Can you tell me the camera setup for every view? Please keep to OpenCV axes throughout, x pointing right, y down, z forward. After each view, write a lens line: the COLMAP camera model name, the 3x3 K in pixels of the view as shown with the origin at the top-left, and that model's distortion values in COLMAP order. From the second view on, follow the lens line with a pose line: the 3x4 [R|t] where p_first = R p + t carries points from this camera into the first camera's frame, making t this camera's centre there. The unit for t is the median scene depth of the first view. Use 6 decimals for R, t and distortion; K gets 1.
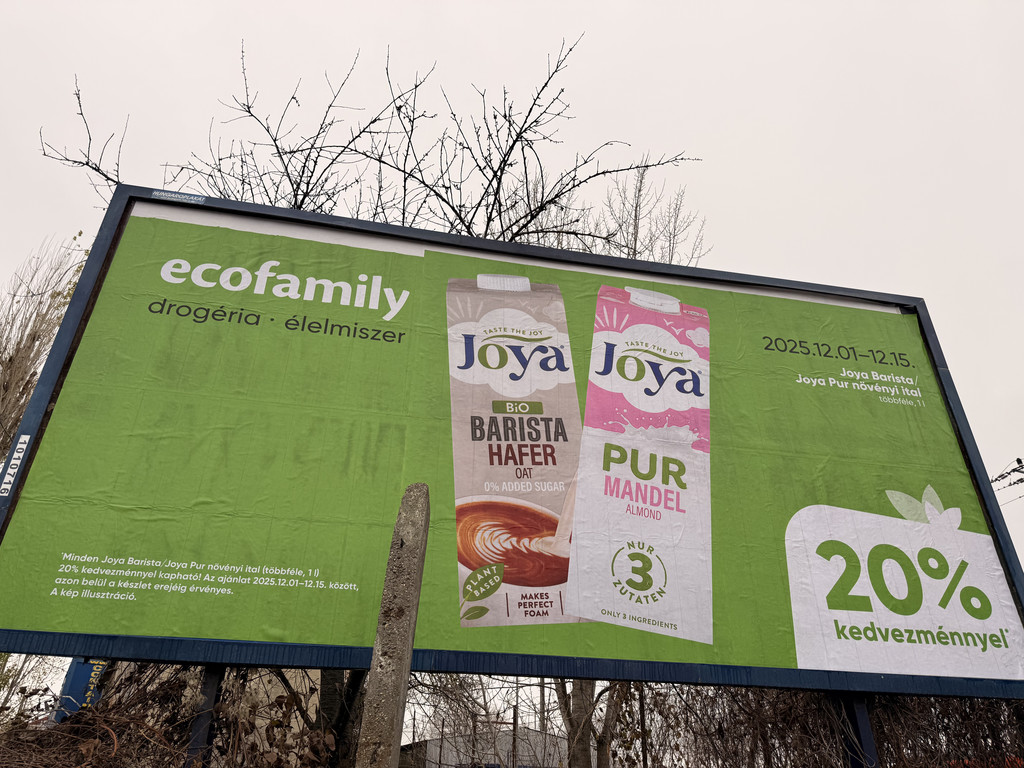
lens RADIAL K [[725.3, 0, 509.5], [0, 725.3, 385.7], [0, 0, 1]] dist [0.069058, -0.109810]
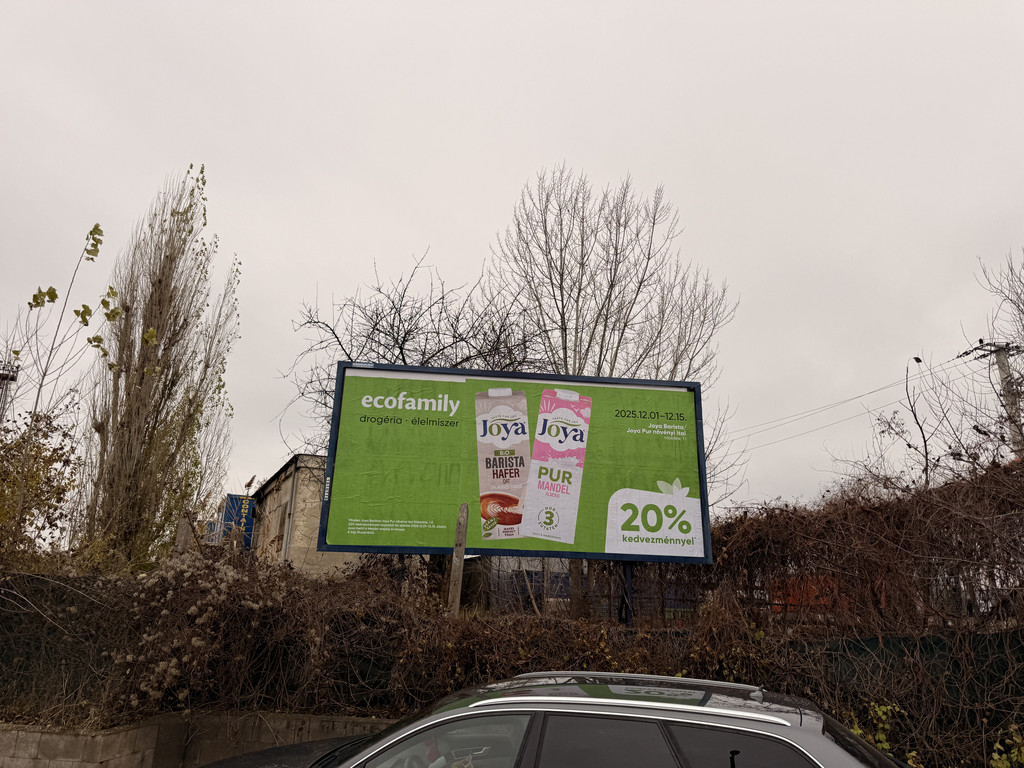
lens RADIAL K [[706.5, 0, 518.6], [0, 706.5, 377.2], [0, 0, 1]] dist [0.028706, -0.003963]
pose [[0.997216, -0.011158, -0.073730, 0.241276], [0.026879, 0.976060, 0.215835, -0.747154], [0.069557, -0.217216, 0.973642, -1.308715]]
